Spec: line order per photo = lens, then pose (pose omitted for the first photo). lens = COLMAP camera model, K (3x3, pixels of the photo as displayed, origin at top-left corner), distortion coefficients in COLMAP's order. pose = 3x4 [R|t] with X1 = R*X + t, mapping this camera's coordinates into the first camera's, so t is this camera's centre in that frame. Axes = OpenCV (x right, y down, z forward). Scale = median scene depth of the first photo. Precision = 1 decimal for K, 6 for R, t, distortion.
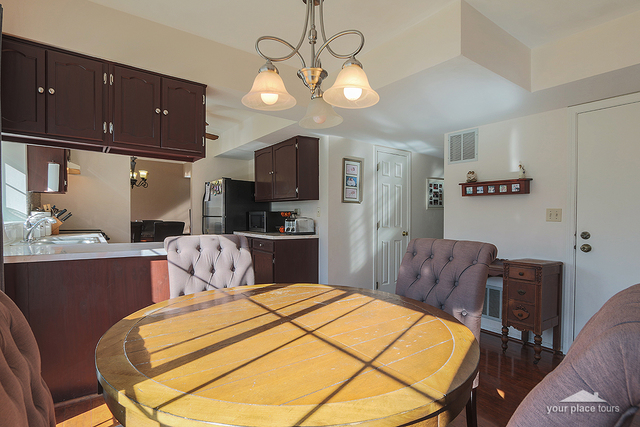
lens RADIAL K [[323.1, 0, 317.4], [0, 323.1, 220.5], [0, 0, 1]] dist [-0.026269, -0.000160]
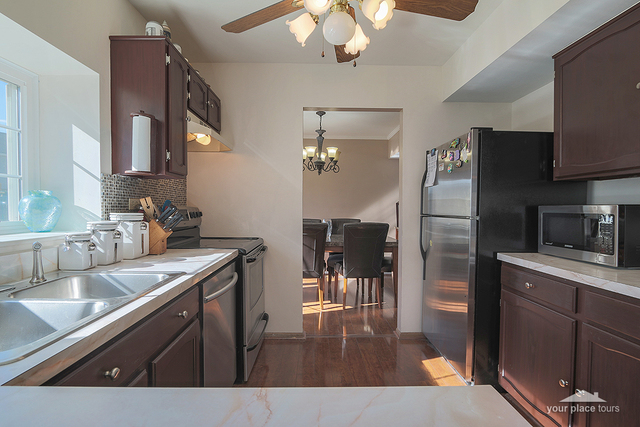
lens RADIAL K [[323.1, 0, 317.4], [0, 323.1, 220.5], [0, 0, 1]] dist [-0.026269, -0.000160]
pose [[0.819314, 0.011411, -0.573232, -0.206974], [0.000870, 0.999776, 0.021146, -0.016590], [0.573345, -0.017824, 0.819120, 0.499789]]
